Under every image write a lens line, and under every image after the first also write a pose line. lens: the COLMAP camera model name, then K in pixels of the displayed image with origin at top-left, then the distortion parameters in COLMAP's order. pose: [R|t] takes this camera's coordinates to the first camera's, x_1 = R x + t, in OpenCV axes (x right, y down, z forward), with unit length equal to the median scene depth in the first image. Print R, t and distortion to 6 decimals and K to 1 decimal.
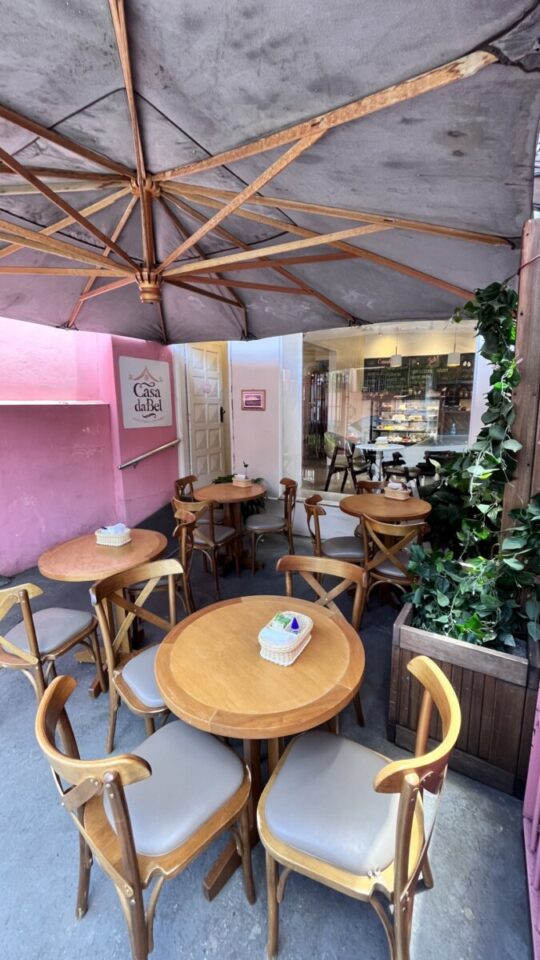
lens RADIAL K [[383.3, 0, 259.9], [0, 383.3, 486.2], [0, 0, 1]] dist [0.002883, -0.000291]
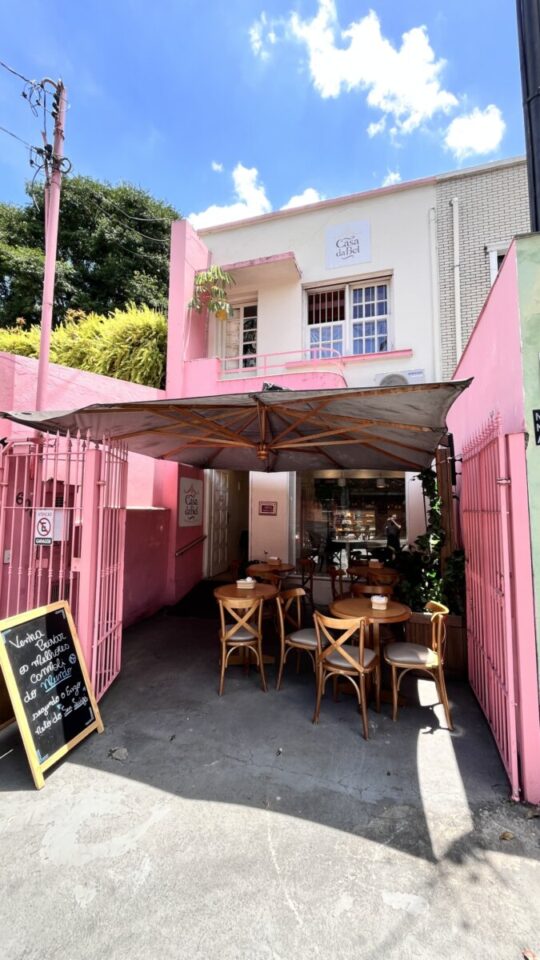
lens RADIAL K [[383.3, 0, 271.0], [0, 383.3, 473.6], [0, 0, 1]] dist [0.002883, -0.000291]
pose [[0.974281, 0.057702, 0.217822, -0.355054], [0.012422, 0.951435, -0.307599, 0.099737], [-0.224992, 0.302394, 0.926249, -0.422742]]
